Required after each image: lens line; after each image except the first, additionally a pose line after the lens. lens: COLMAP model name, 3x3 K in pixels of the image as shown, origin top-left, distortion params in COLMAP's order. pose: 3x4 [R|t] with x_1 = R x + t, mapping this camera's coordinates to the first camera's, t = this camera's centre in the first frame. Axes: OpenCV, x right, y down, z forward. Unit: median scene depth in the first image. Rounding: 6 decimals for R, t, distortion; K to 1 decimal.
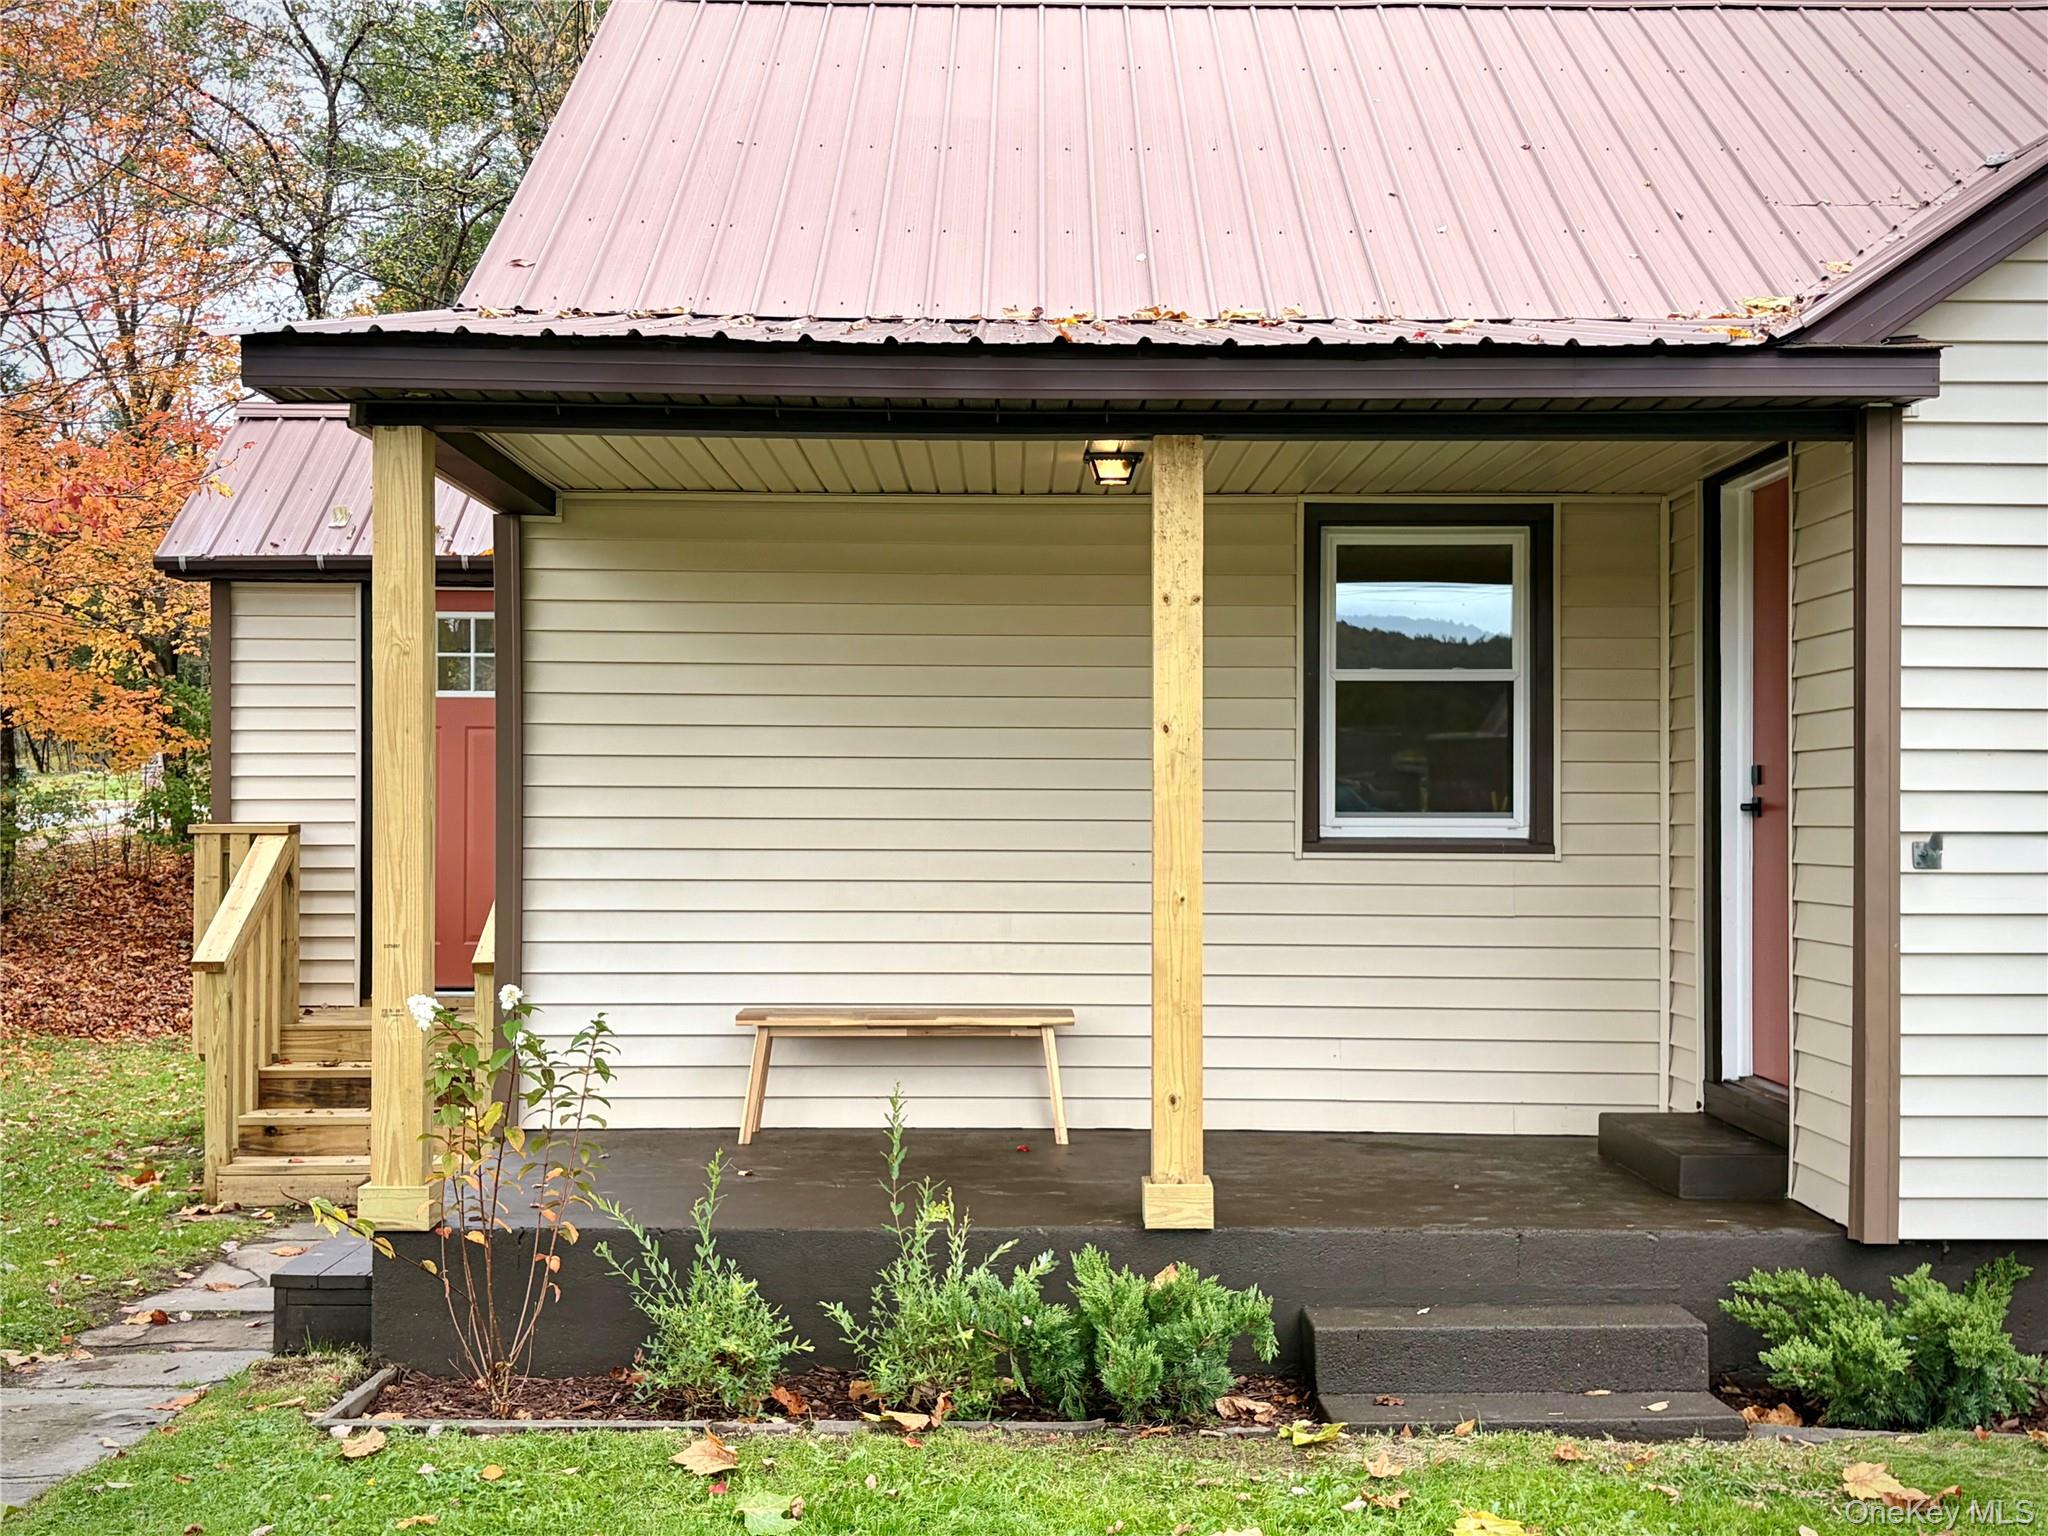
lens RADIAL K [[2440.3, 0, 1030.1], [0, 2440.3, 802.4], [0, 0, 1]] dist [0.134748, -0.422184]
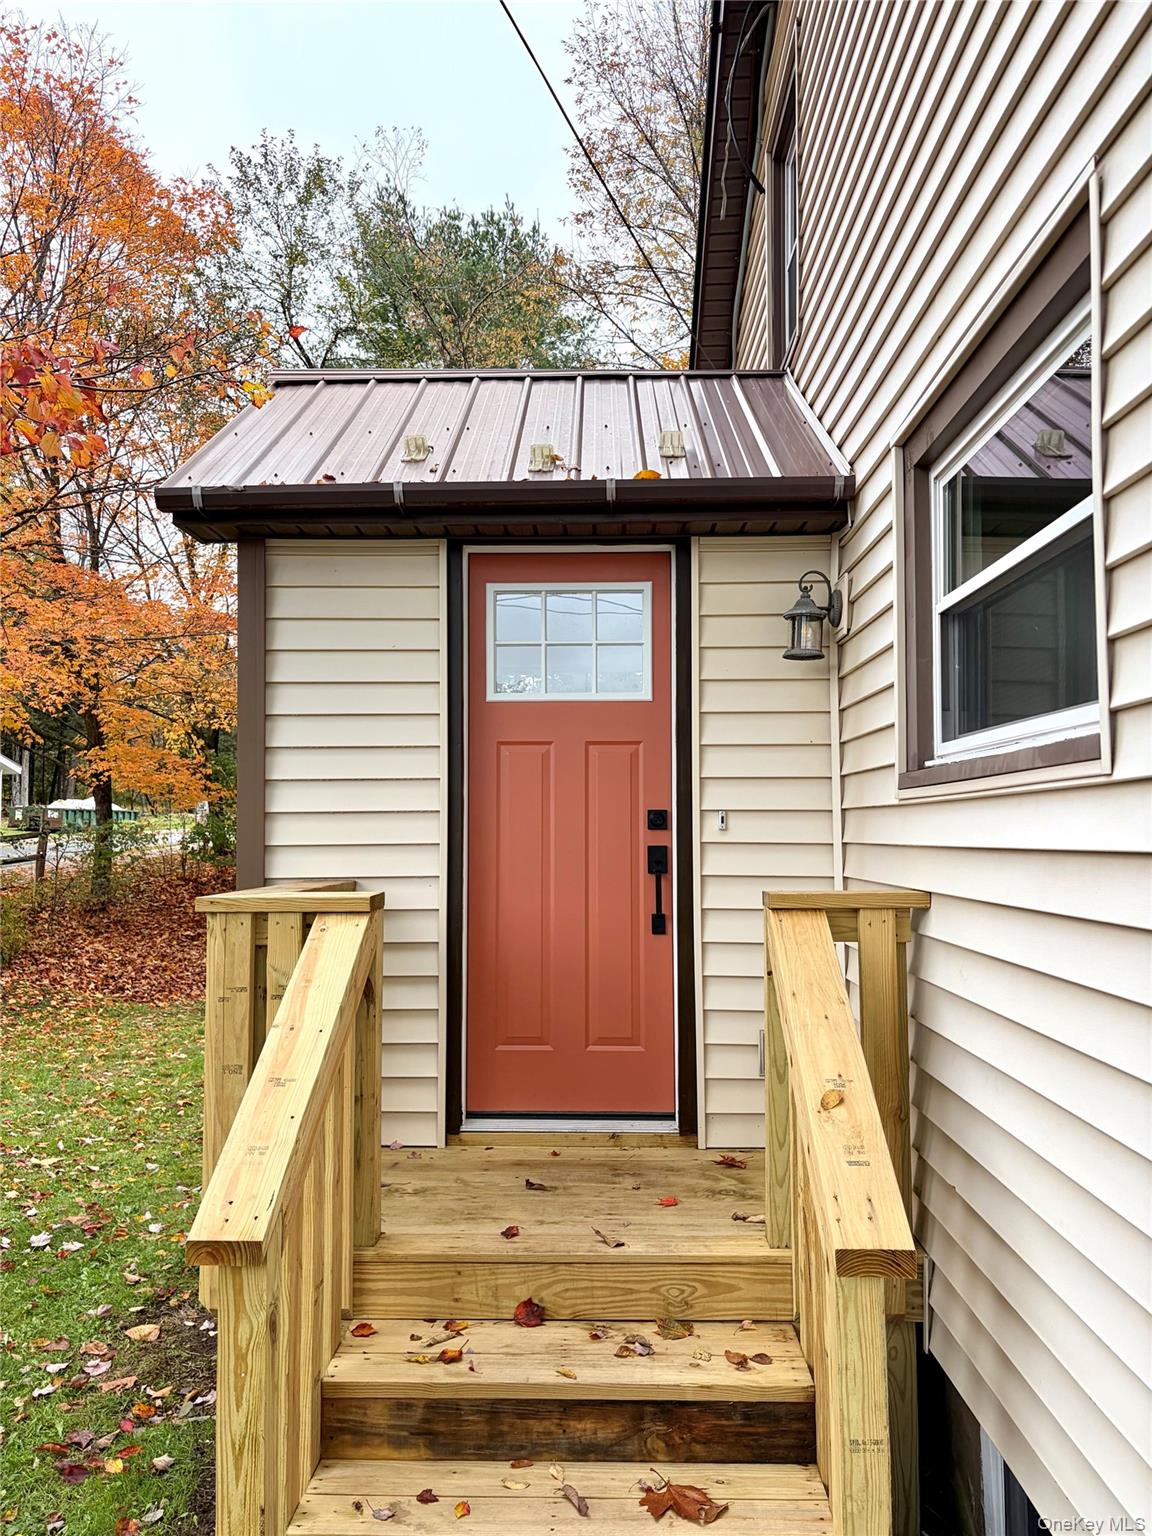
lens RADIAL K [[1149.9, 0, 576.0], [0, 1149.9, 768.0], [0, 0, 1]] dist [0.024224, -0.004134]
pose [[0.999353, -0.008136, -0.035021, -0.263112], [0.006375, 0.998724, -0.050096, -0.007636], [0.035384, 0.049840, 0.998130, 0.792524]]
